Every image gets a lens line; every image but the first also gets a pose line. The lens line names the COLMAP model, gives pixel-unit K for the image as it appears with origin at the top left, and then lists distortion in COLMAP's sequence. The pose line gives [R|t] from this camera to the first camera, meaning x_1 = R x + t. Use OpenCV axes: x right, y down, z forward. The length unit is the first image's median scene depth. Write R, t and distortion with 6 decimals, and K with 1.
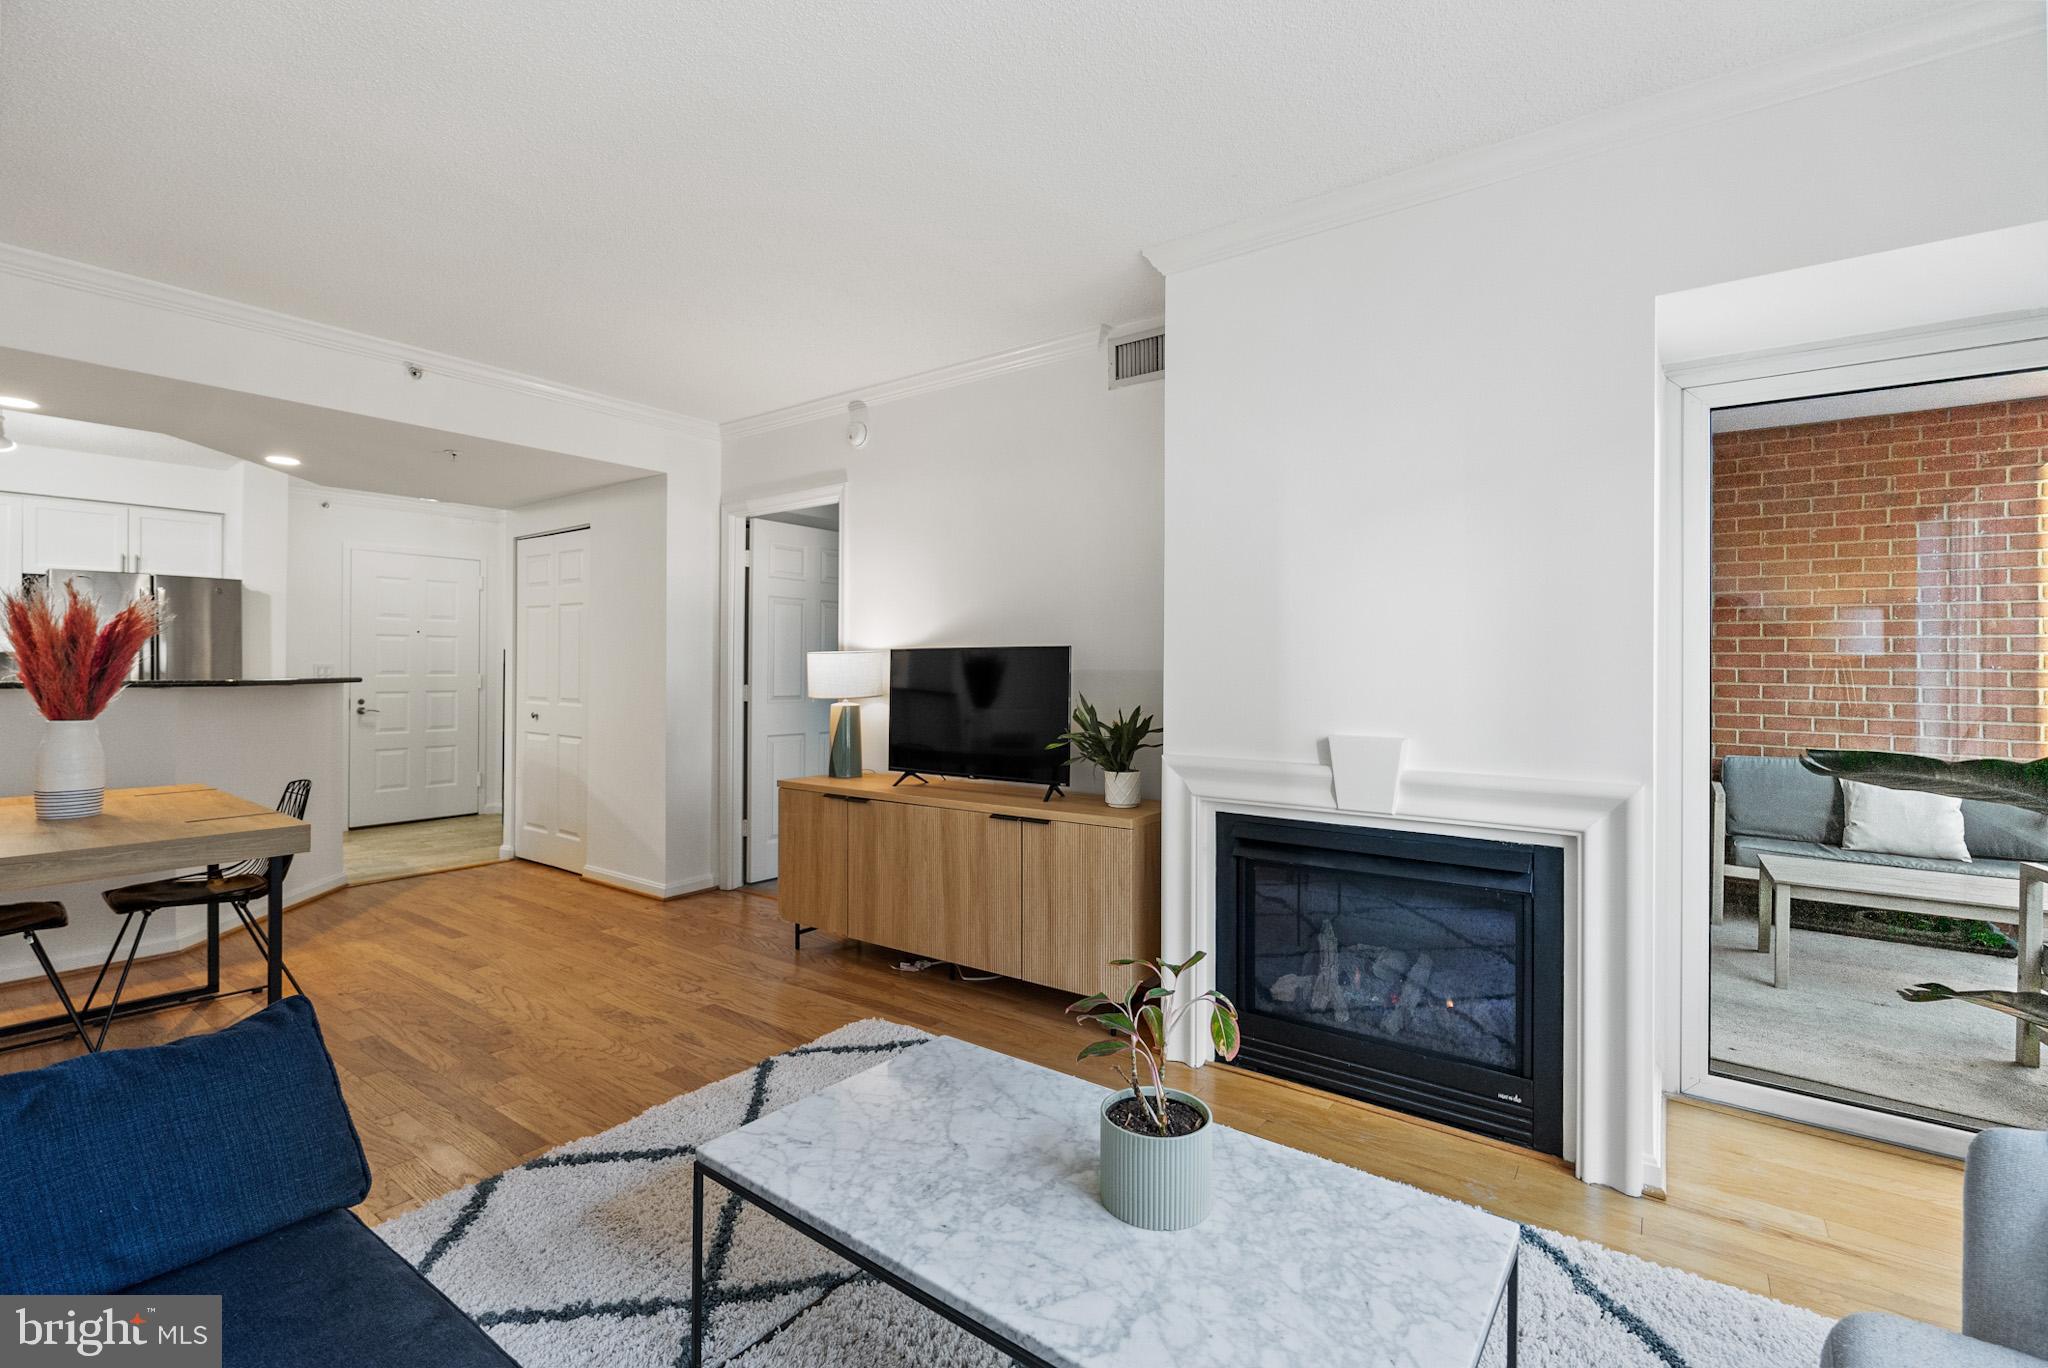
lens RADIAL K [[899.5, 0, 1022.9], [0, 899.5, 665.2], [0, 0, 1]] dist [-0.009462, 0.001690]
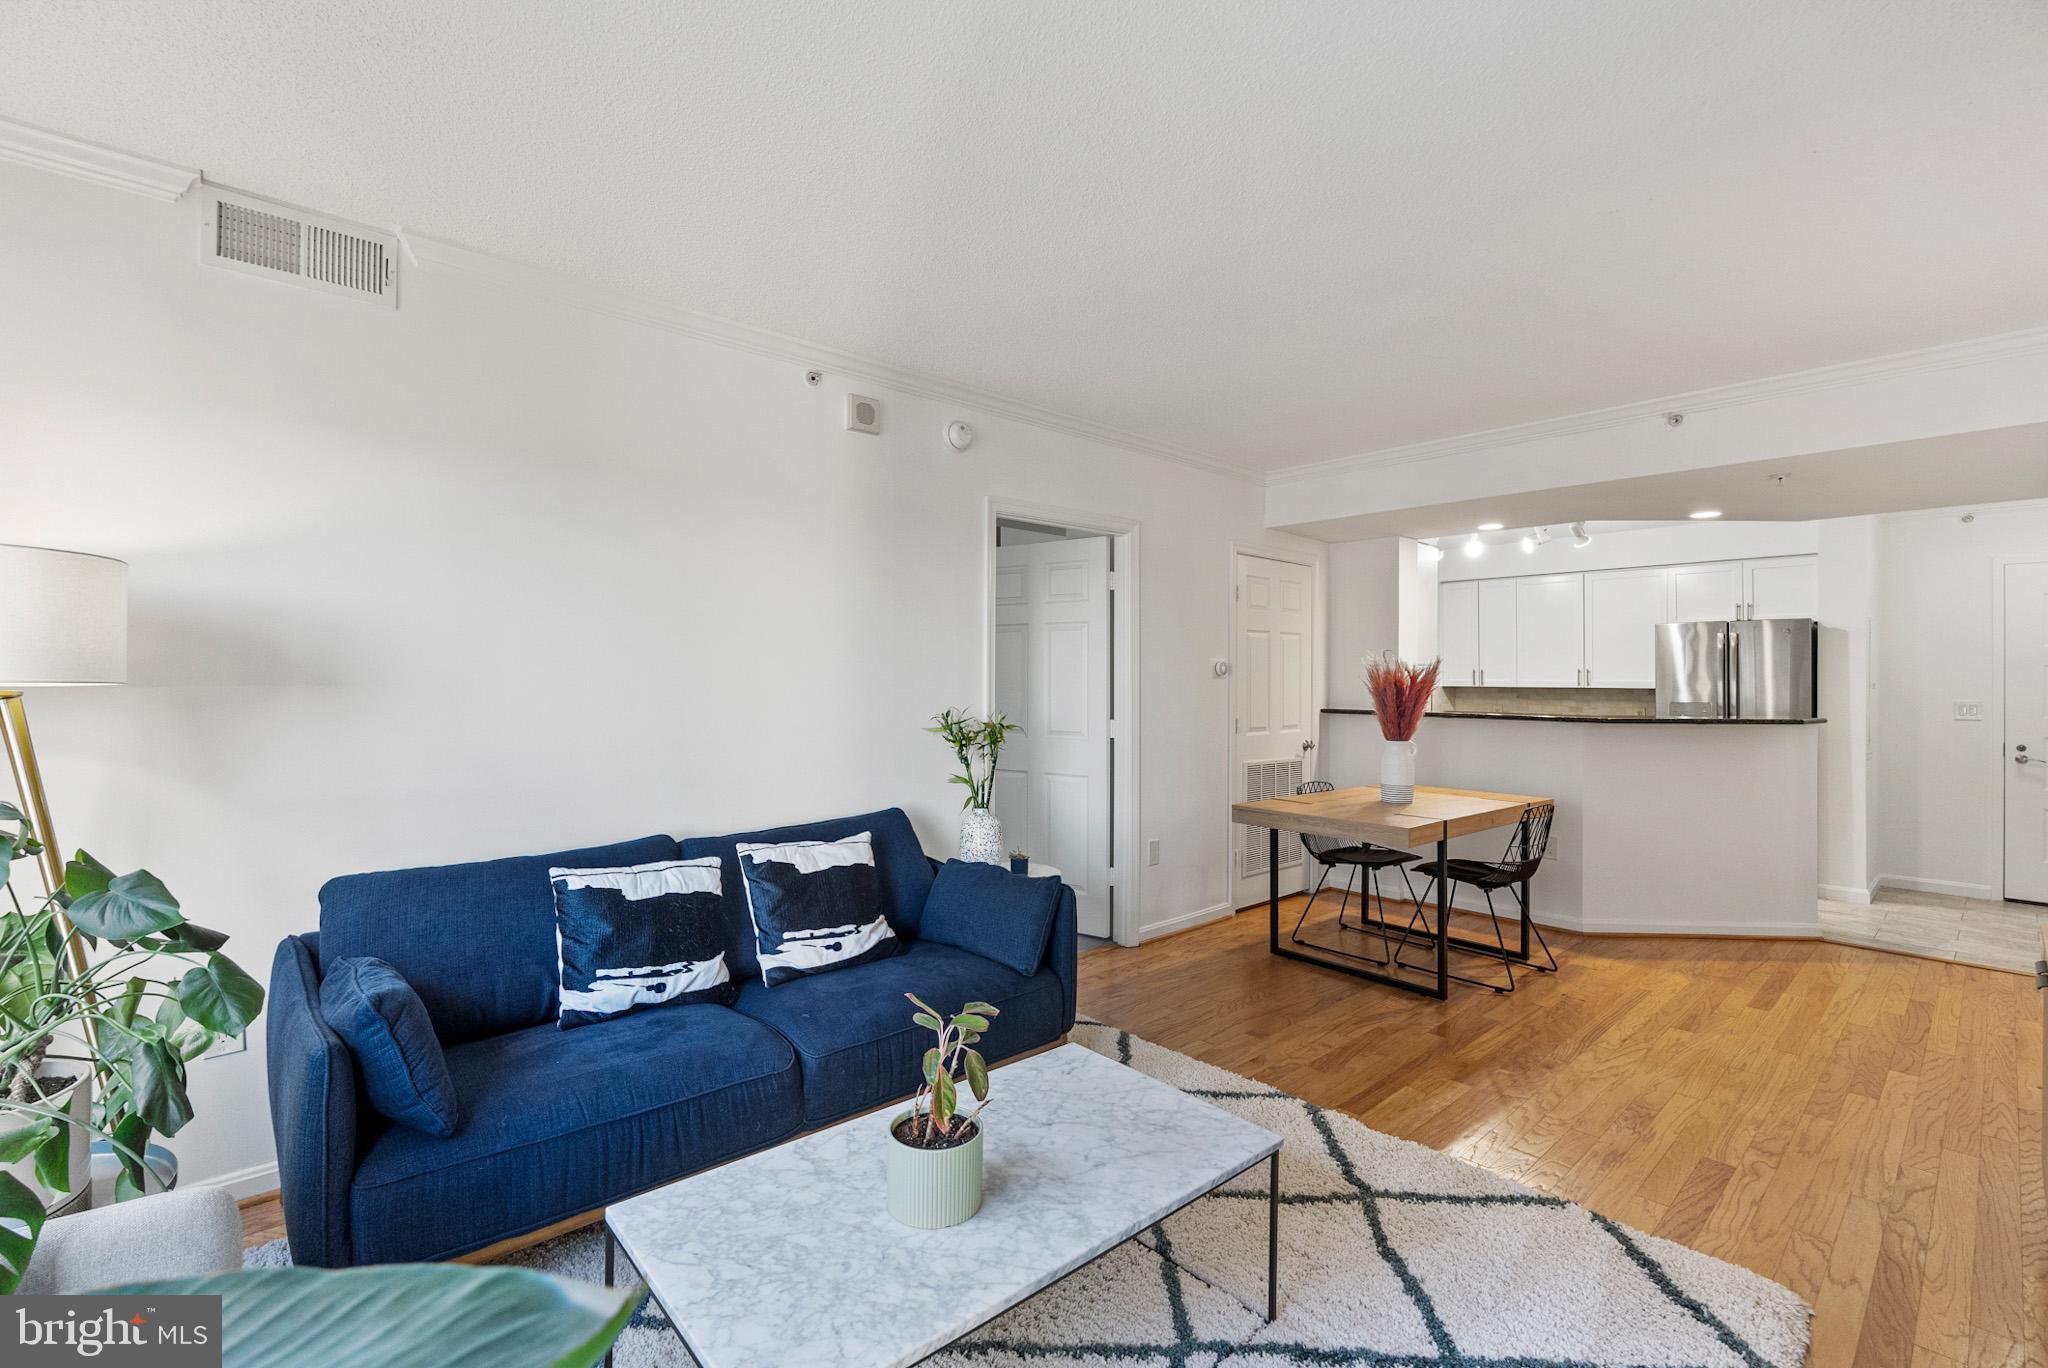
lens RADIAL K [[899.5, 0, 1019.7], [0, 899.5, 678.1], [0, 0, 1]] dist [-0.009462, 0.001690]
pose [[-0.190882, -0.002665, -0.981609, 0.618256], [-0.007802, 0.999969, -0.001198, -0.040665], [0.981582, 0.007430, -0.190897, 0.644869]]
